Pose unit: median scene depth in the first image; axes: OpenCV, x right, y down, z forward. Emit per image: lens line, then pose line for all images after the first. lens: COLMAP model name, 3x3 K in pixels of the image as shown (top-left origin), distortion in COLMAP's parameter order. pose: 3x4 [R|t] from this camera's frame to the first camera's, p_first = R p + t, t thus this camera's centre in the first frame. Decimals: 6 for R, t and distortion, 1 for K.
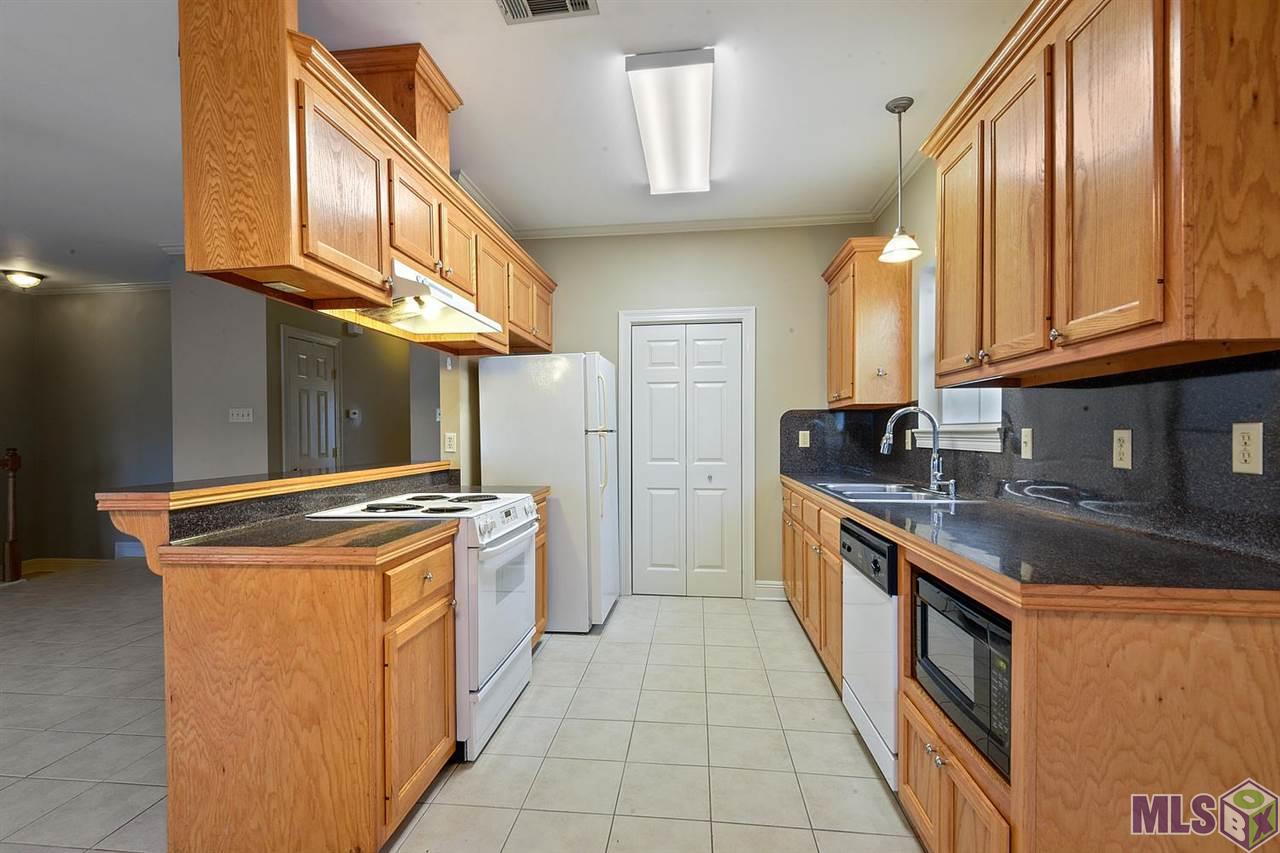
lens RADIAL K [[594.1, 0, 629.1], [0, 594.1, 439.3], [0, 0, 1]] dist [0.022330, -0.008097]
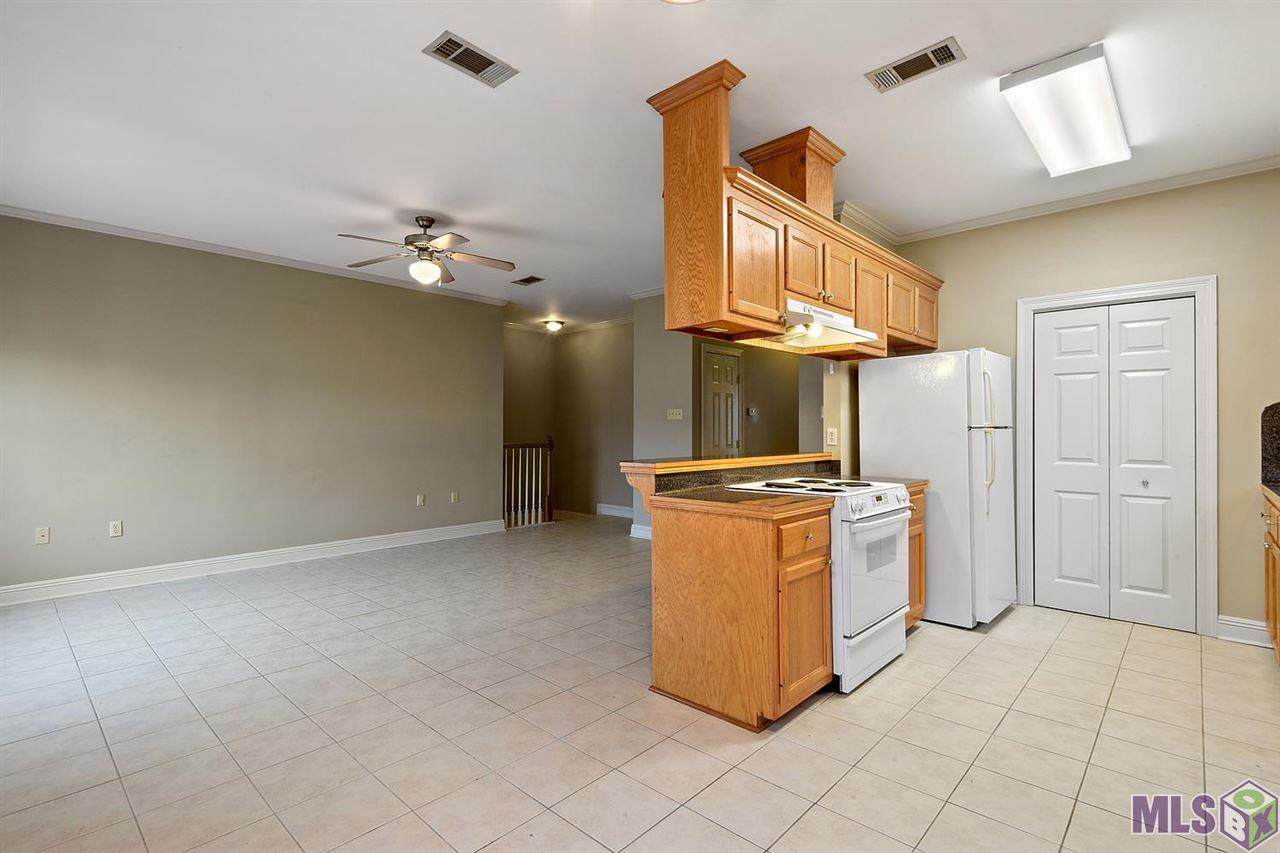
lens RADIAL K [[594.1, 0, 626.2], [0, 594.1, 423.0], [0, 0, 1]] dist [0.022330, -0.008097]
pose [[0.804538, 0.001311, -0.593900, 0.097902], [-0.012548, 0.999812, -0.014792, 0.001356], [0.593769, 0.019353, 0.804403, -0.253475]]
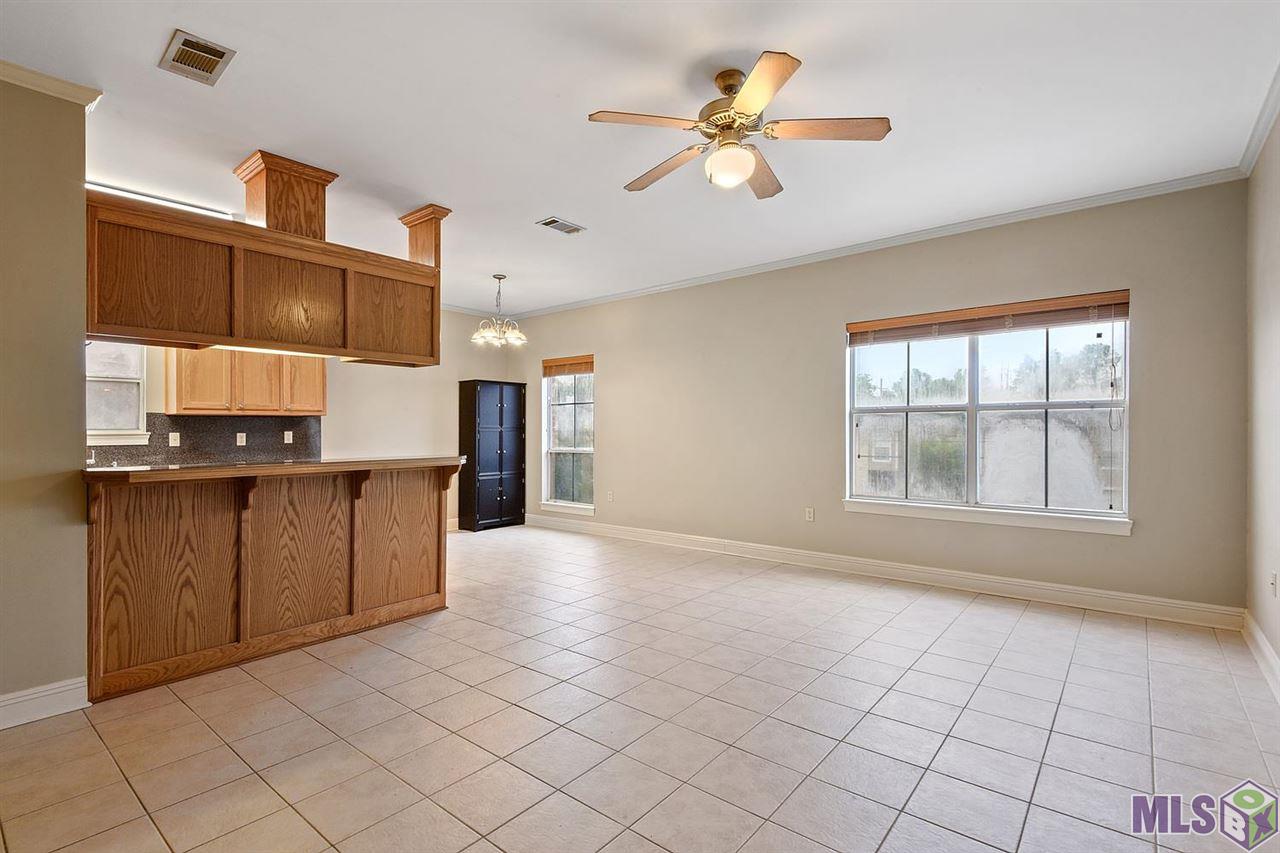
lens RADIAL K [[594.1, 0, 640.6], [0, 594.1, 426.2], [0, 0, 1]] dist [0.022330, -0.008097]
pose [[-0.847968, 0.015132, 0.529831, -1.875062], [0.018248, 0.999833, 0.000650, -0.011802], [-0.529733, 0.010219, -0.848103, 1.801482]]
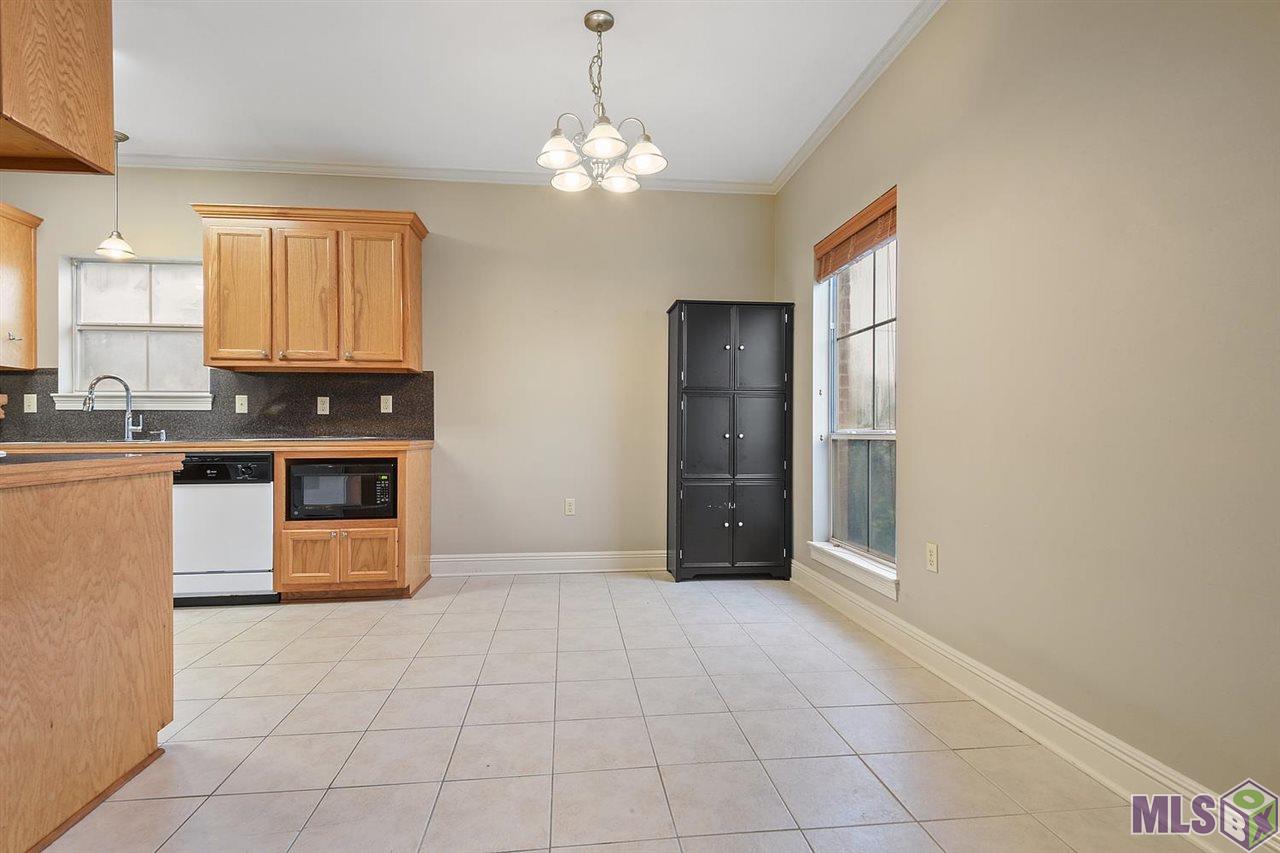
lens RADIAL K [[594.1, 0, 621.9], [0, 594.1, 436.5], [0, 0, 1]] dist [0.022330, -0.008097]
pose [[-0.221464, 0.003253, 0.975163, -1.161570], [0.012410, 0.999923, -0.000517, 0.104194], [-0.975090, 0.011988, -0.221487, 0.273093]]
